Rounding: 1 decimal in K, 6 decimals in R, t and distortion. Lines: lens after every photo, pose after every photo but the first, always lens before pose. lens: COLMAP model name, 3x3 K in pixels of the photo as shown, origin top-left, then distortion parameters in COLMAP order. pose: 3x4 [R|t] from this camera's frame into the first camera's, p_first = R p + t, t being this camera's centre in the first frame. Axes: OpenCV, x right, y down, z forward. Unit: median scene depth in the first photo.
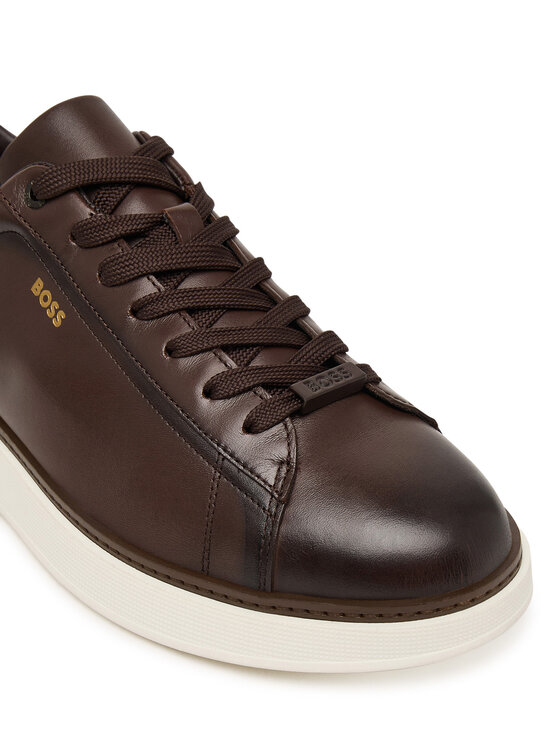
lens RADIAL K [[1222.2, 0, 279.2], [0, 1222.2, 372.4], [0, 0, 1]] dist [0.007028, 0.000000]
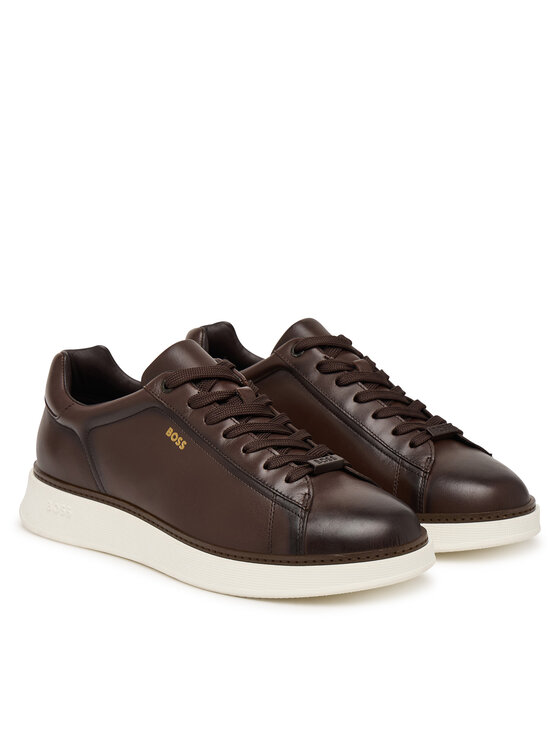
lens RADIAL K [[2202.7, 0, 280.1], [0, 2202.7, 372.9], [0, 0, 1]] dist [0.009124, 0.000000]
pose [[0.997302, -0.031051, 0.066522, -0.262064], [0.052654, 0.933977, -0.353432, 1.113125], [-0.051155, 0.355981, 0.933092, -2.343669]]
